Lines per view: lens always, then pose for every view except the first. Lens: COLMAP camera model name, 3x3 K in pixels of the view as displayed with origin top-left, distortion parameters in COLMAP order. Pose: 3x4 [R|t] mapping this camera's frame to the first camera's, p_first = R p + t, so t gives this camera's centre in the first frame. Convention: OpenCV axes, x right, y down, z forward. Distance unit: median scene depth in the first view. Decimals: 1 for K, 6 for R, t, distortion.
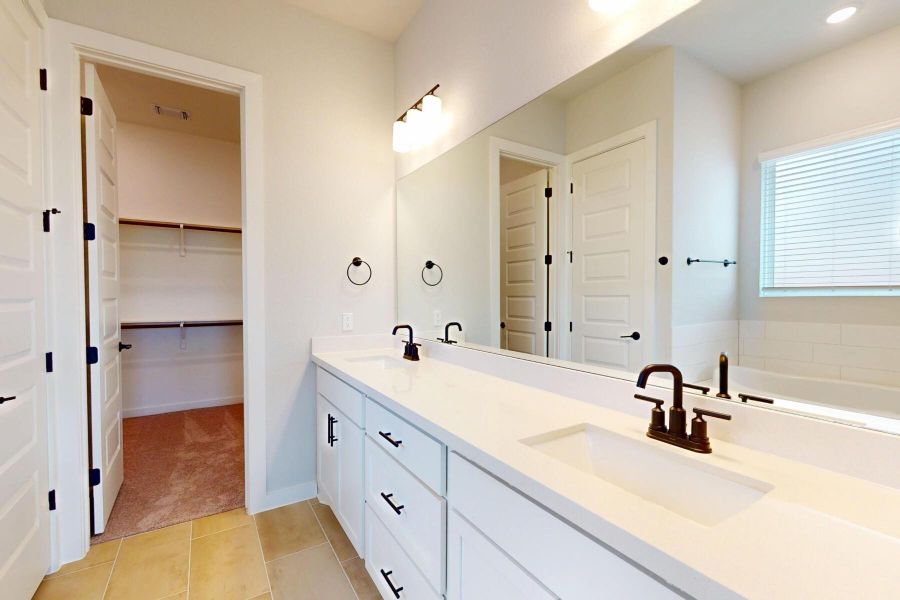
lens RADIAL K [[393.2, 0, 452.1], [0, 393.2, 300.6], [0, 0, 1]] dist [0.001248, -0.000961]
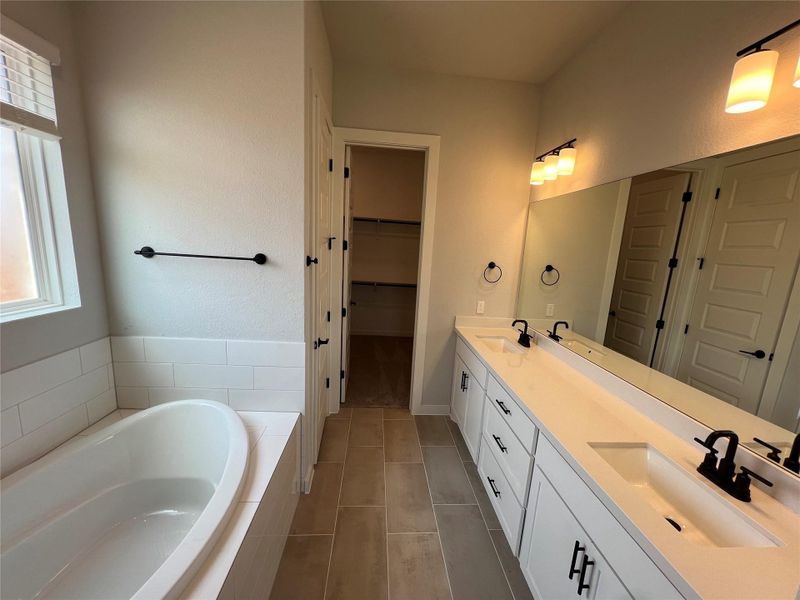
lens RADIAL K [[321.5, 0, 402.3], [0, 321.5, 302.1], [0, 0, 1]] dist [-0.000471, 0.000210]
pose [[0.882934, 0.135588, -0.449493, 0.006925], [-0.066384, 0.983826, 0.166371, -0.153172], [0.464780, -0.117055, 0.877654, -0.170523]]
